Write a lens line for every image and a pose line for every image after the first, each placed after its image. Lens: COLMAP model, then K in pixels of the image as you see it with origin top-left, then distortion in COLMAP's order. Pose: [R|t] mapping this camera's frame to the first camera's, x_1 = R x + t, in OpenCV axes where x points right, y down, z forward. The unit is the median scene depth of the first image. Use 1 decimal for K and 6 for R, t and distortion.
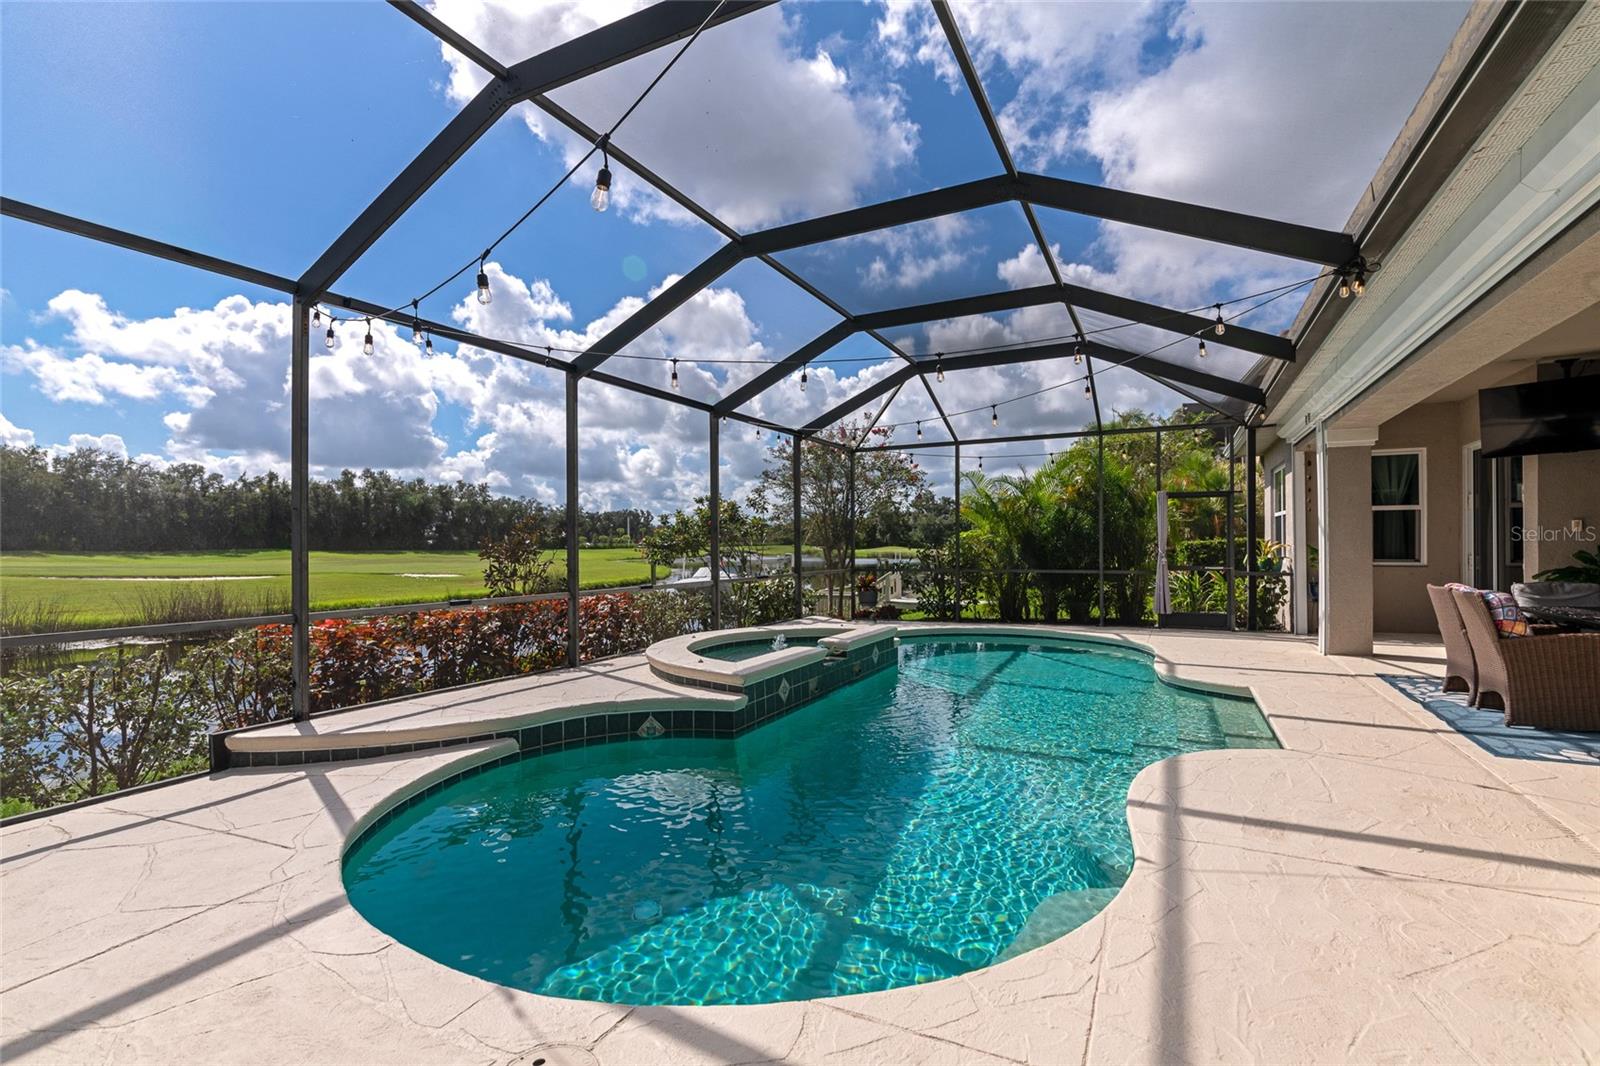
lens RADIAL K [[740.9, 0, 837.9], [0, 740.9, 550.7], [0, 0, 1]] dist [-0.004548, -0.000413]
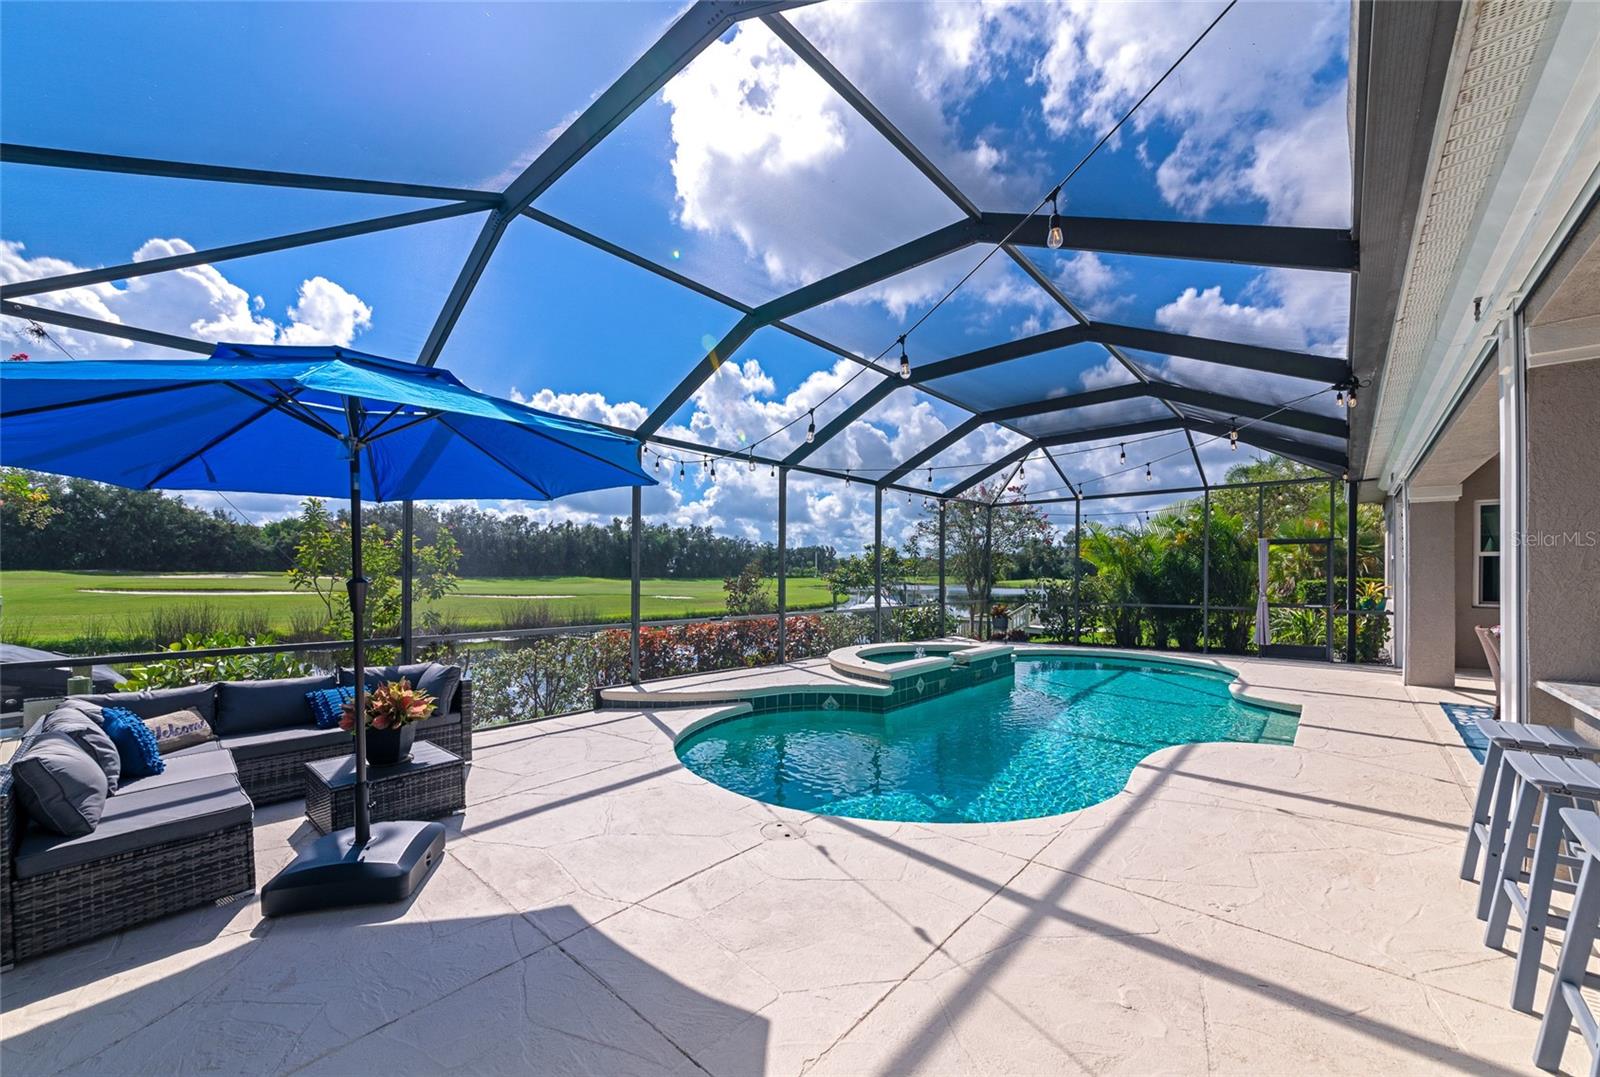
lens RADIAL K [[627.5, 0, 809.5], [0, 627.5, 577.5], [0, 0, 1]] dist [0.000715, -0.000138]
pose [[0.959657, 0.008987, -0.281031, 0.050740], [-0.010102, 0.999946, -0.002517, -0.014166], [0.280993, 0.005254, 0.959695, -0.196362]]
